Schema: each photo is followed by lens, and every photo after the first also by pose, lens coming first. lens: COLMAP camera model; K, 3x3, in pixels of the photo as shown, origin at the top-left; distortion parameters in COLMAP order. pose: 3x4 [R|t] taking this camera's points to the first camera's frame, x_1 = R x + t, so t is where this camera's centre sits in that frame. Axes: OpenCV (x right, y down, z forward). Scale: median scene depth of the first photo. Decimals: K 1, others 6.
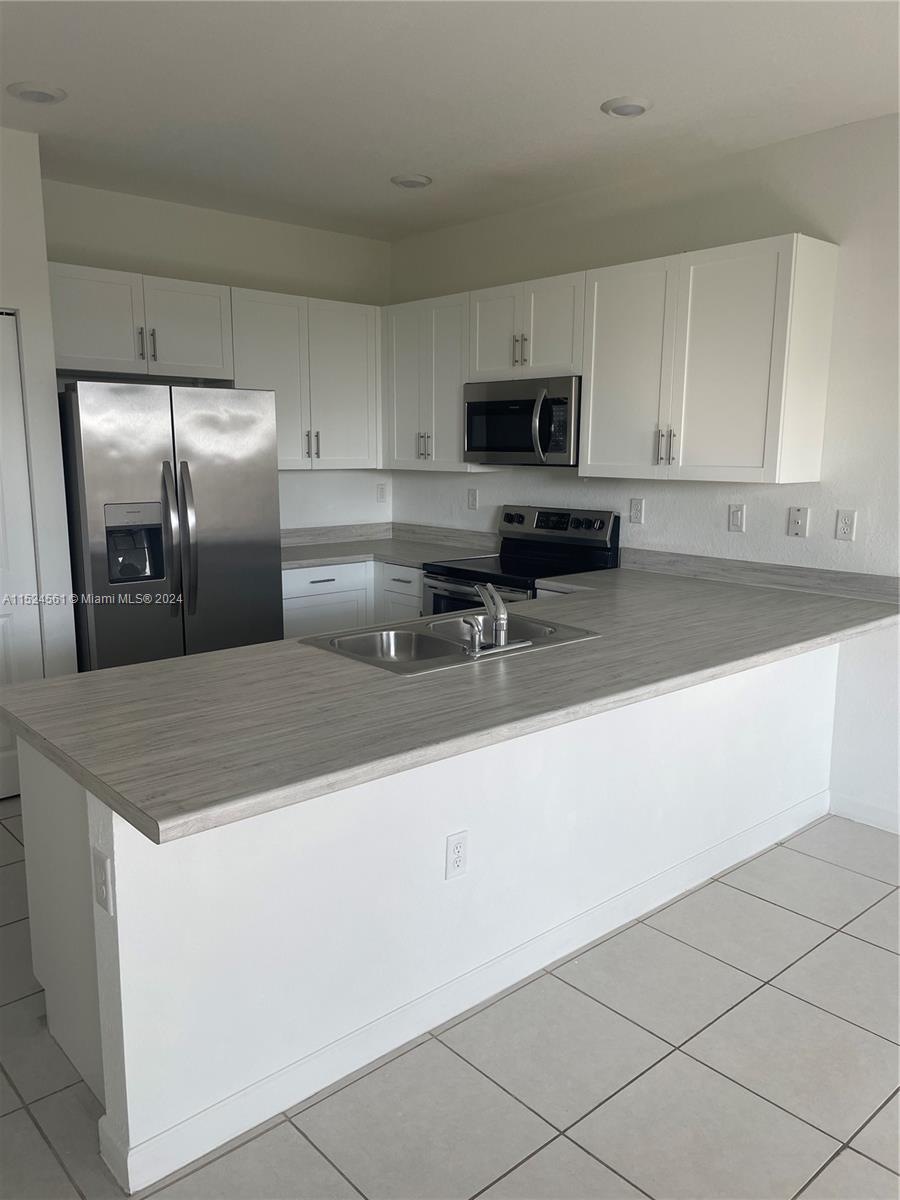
lens RADIAL K [[913.6, 0, 453.1], [0, 913.6, 606.3], [0, 0, 1]] dist [0.024985, -0.004741]
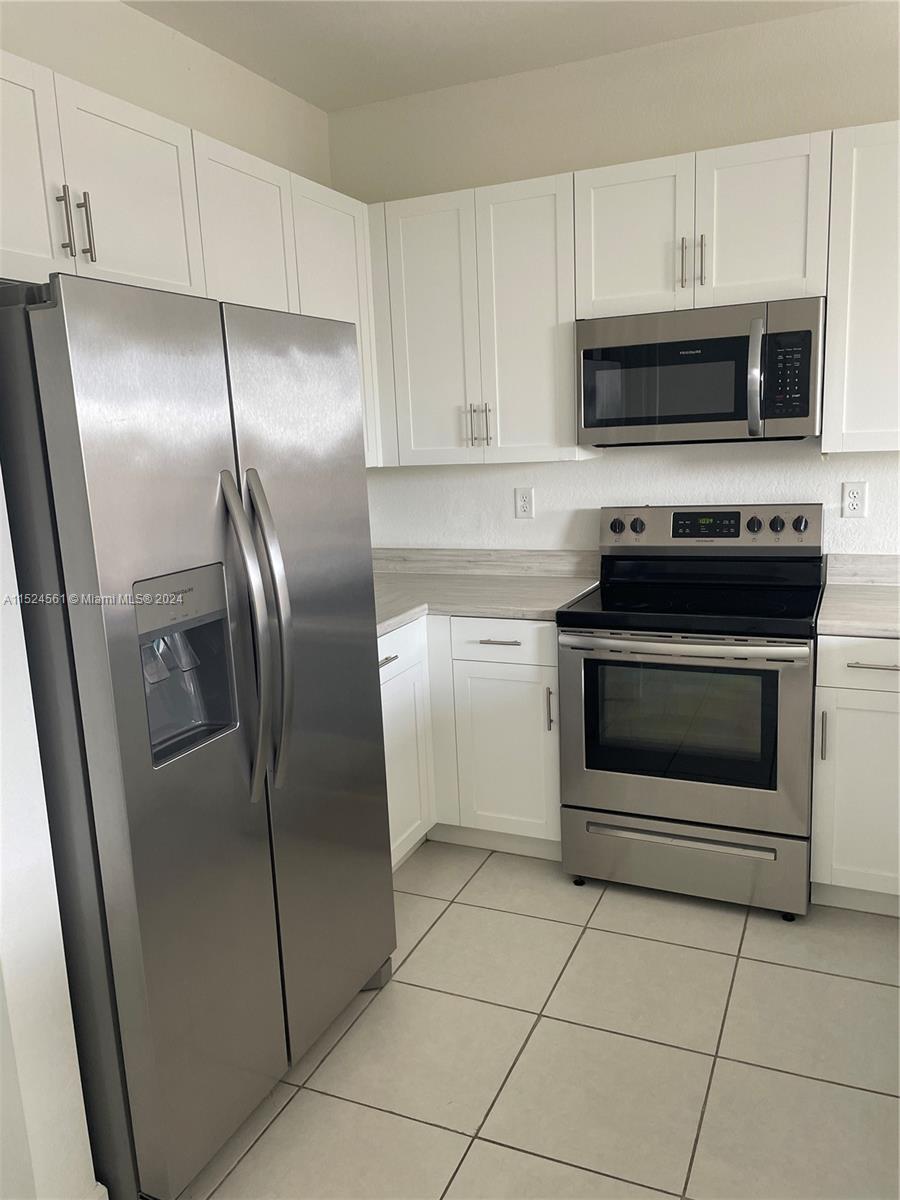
lens RADIAL K [[913.6, 0, 448.2], [0, 913.6, 595.8], [0, 0, 1]] dist [0.024985, -0.004741]
pose [[0.907112, -0.119356, 0.403612, -0.348198], [0.121092, 0.992412, 0.021322, -0.080422], [-0.403094, 0.029532, 0.914682, 0.469974]]
